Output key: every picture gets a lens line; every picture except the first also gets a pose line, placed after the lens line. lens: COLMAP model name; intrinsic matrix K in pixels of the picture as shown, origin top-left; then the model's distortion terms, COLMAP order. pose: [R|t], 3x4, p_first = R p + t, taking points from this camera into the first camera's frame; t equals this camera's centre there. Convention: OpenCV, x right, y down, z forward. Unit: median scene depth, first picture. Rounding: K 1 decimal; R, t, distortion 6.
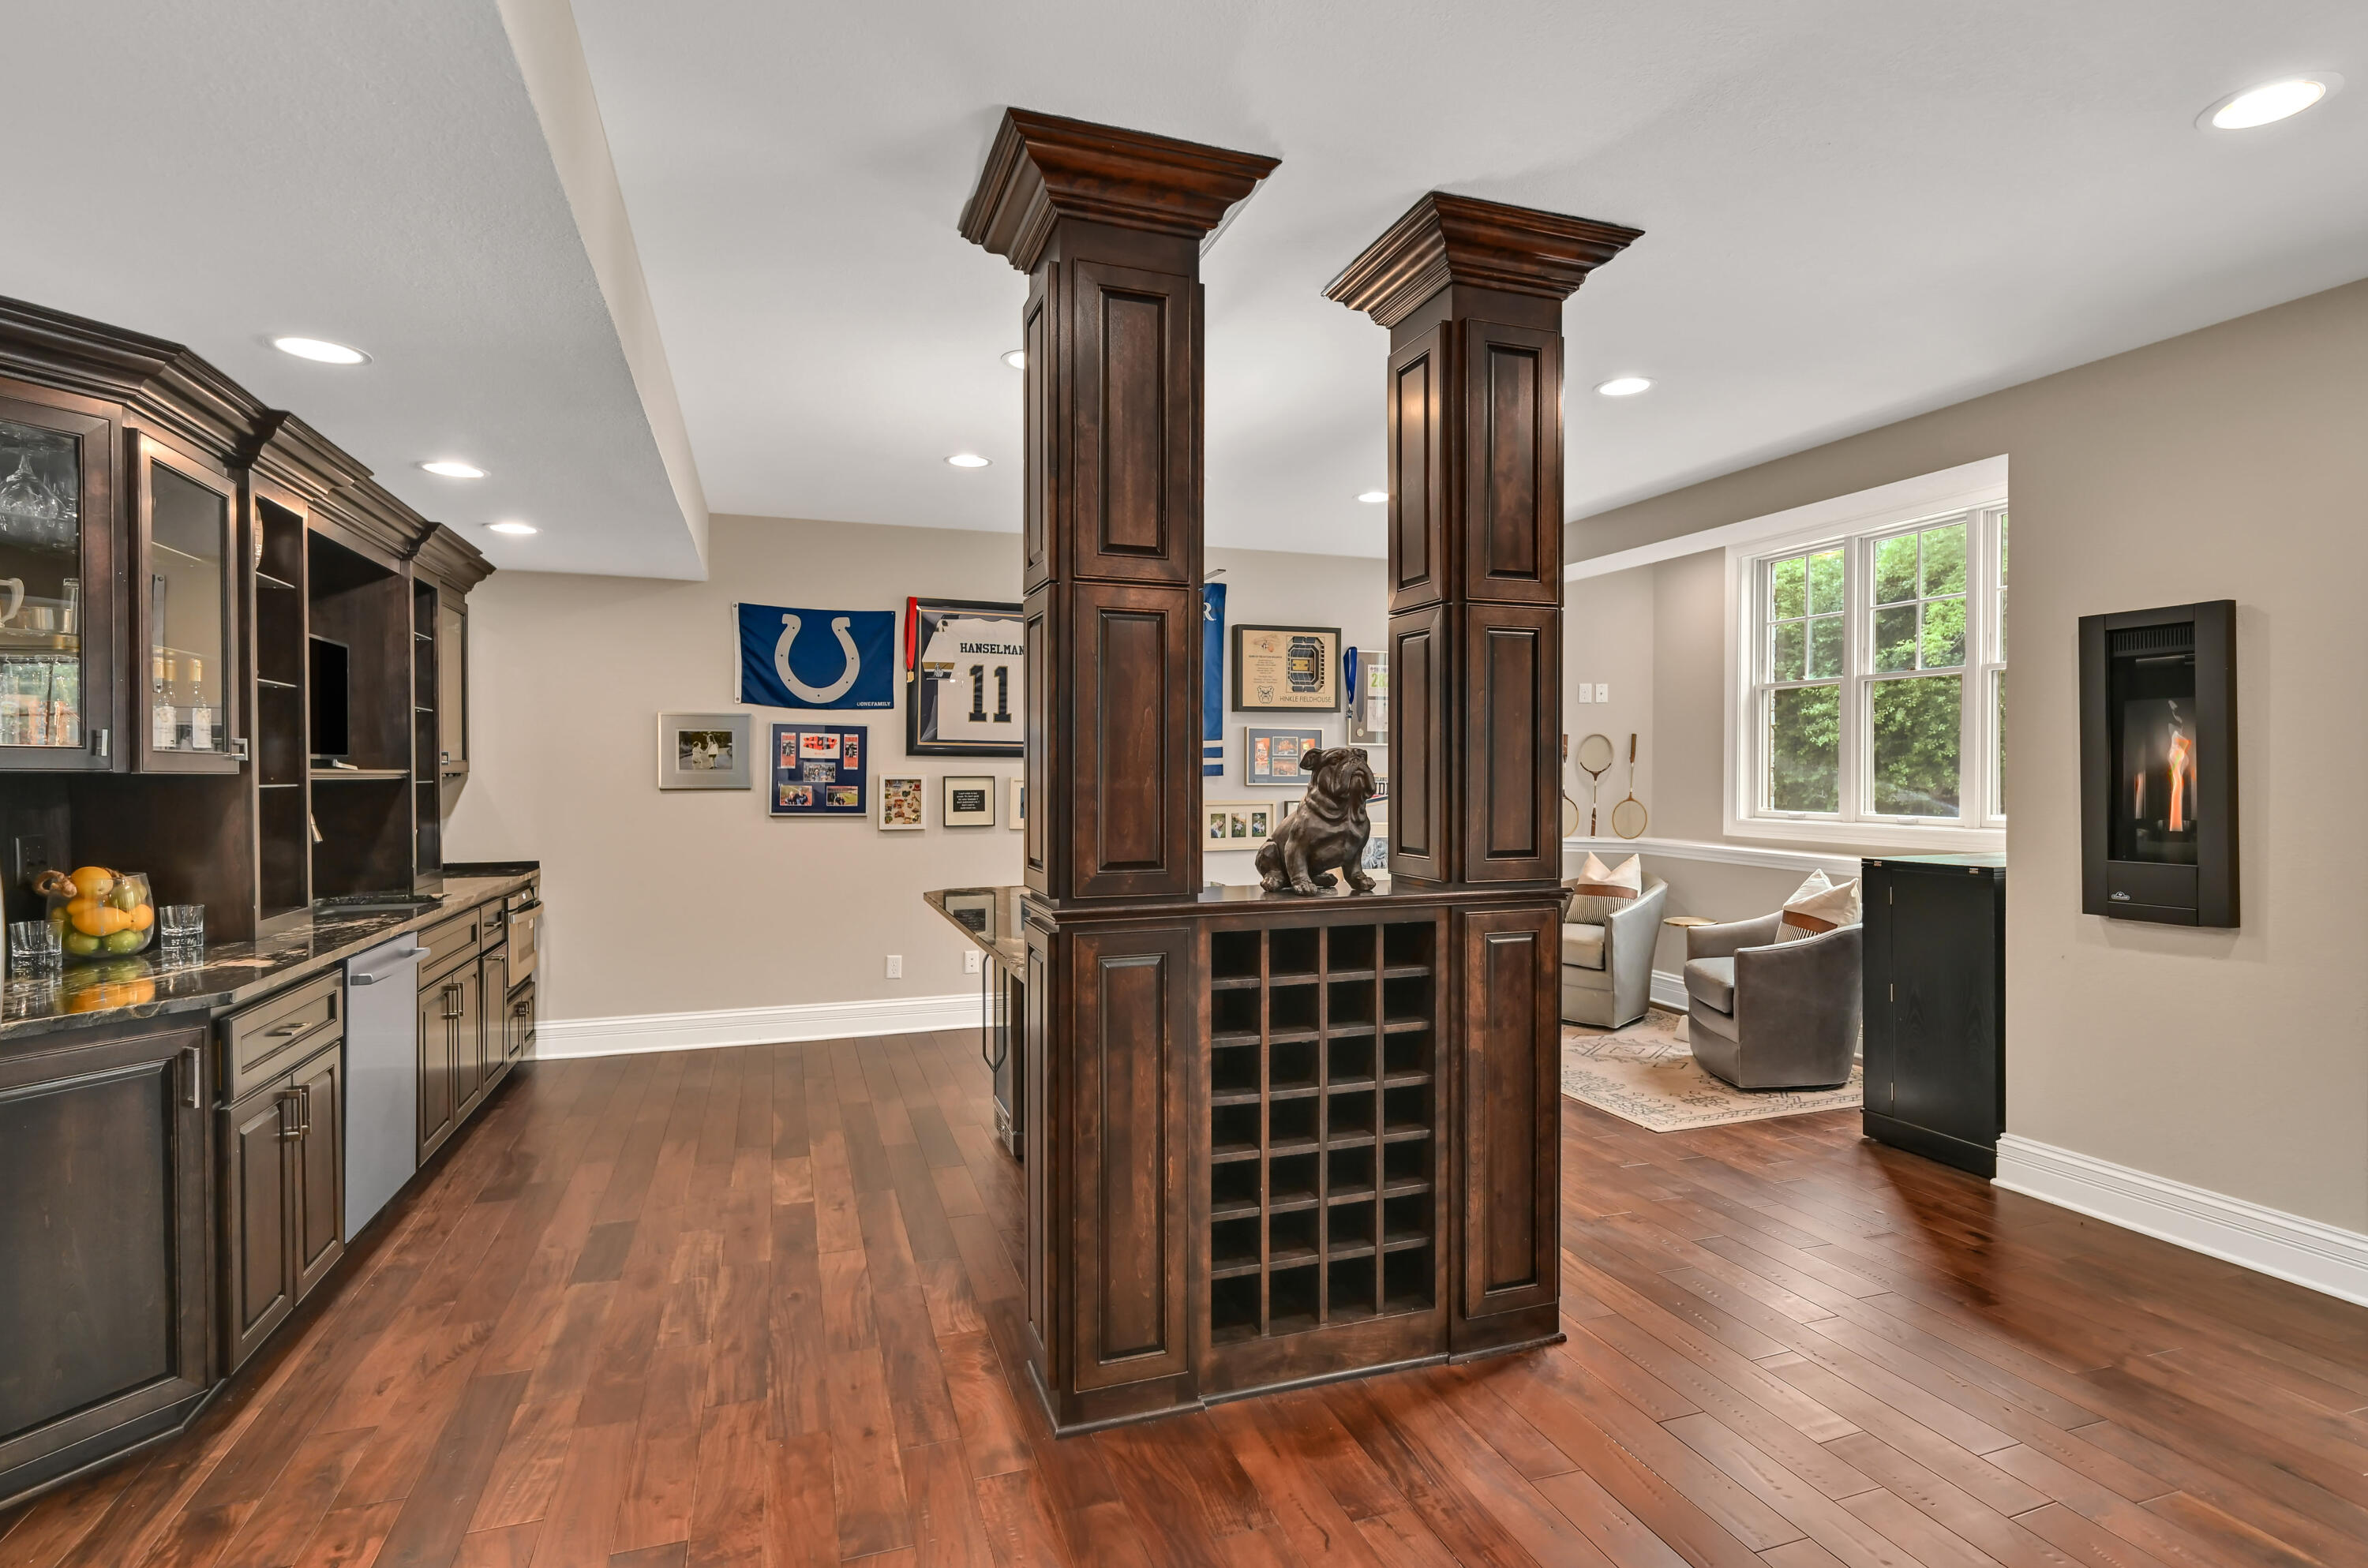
lens RADIAL K [[1145.5, 0, 1187.6], [0, 1145.5, 775.9], [0, 0, 1]] dist [-0.000776, -0.000034]
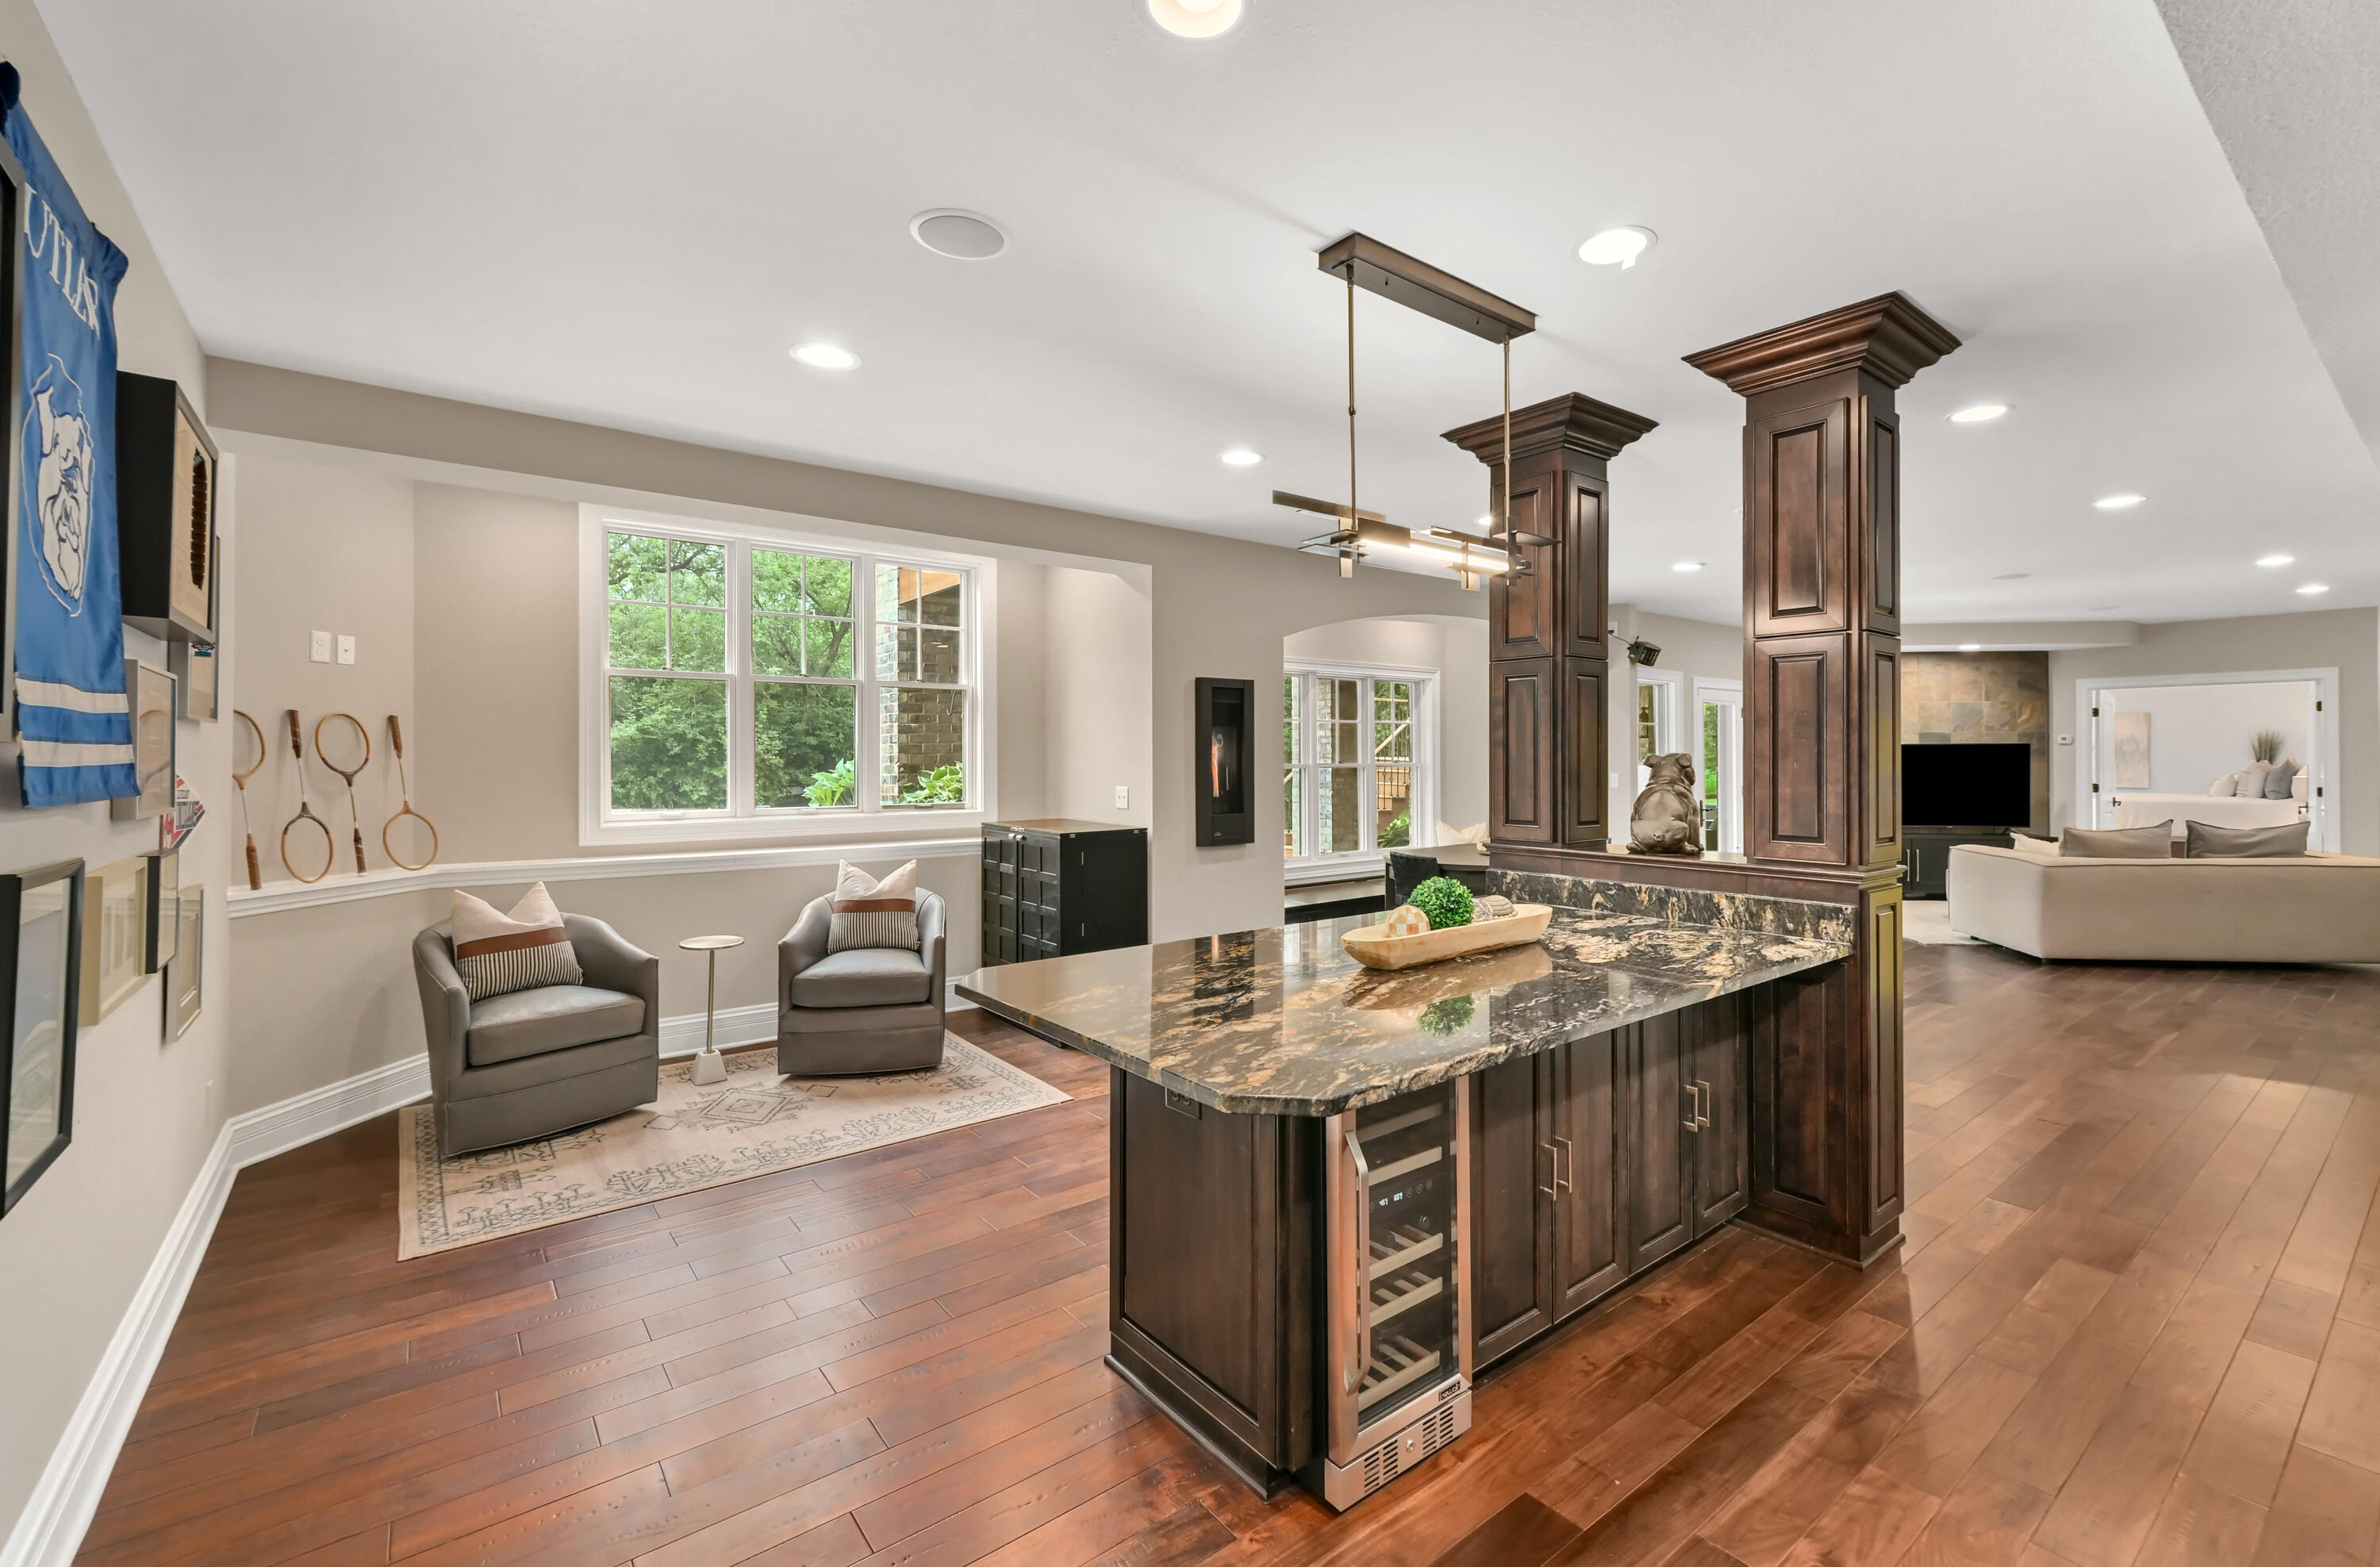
lens RADIAL K [[993.1, 0, 1211.0], [0, 993.1, 761.8], [0, 0, 1]] dist [-0.003614, -0.000150]
pose [[-0.307533, 0.000284, 0.951537, -0.468941], [0.012308, 0.999917, 0.003679, -0.007874], [-0.951458, 0.012843, -0.307511, 1.048768]]
